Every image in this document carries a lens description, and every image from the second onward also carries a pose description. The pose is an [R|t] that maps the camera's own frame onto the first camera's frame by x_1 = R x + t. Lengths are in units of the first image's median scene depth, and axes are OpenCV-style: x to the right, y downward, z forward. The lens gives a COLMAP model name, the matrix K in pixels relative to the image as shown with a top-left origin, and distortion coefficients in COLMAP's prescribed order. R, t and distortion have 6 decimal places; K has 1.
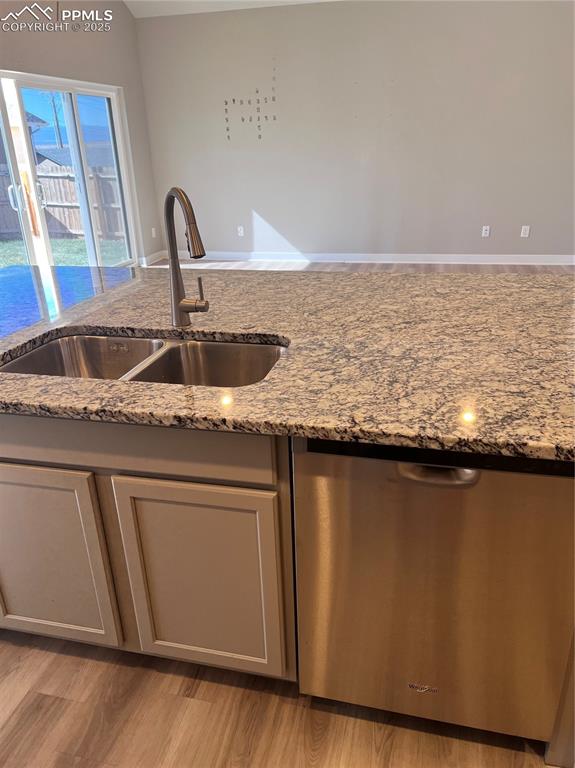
lens RADIAL K [[571.6, 0, 283.3], [0, 571.6, 389.8], [0, 0, 1]] dist [0.070299, -0.088792]
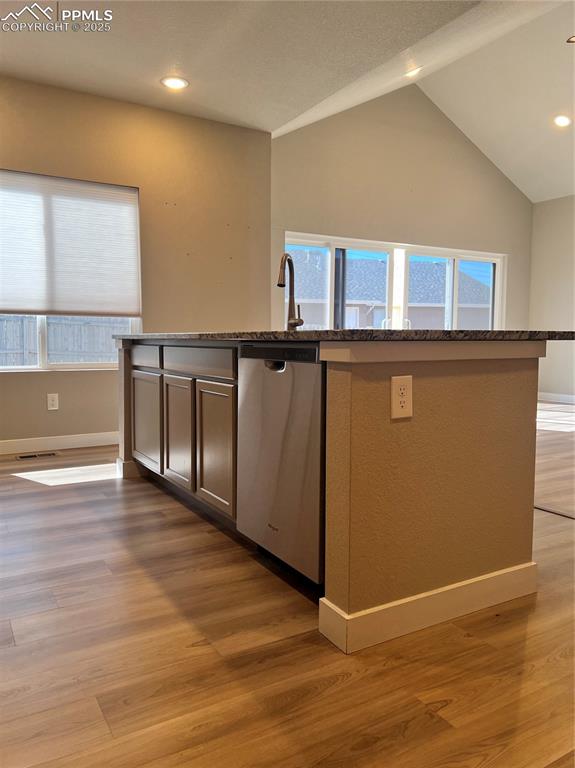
lens RADIAL K [[570.7, 0, 287.5], [0, 570.7, 384.0], [0, 0, 1]] dist [0.070549, -0.099155]
pose [[0.706360, 0.087993, -0.702363, 0.249069], [-0.299057, 0.936437, -0.183440, 0.082606], [0.641577, 0.339622, 0.687776, -0.026890]]
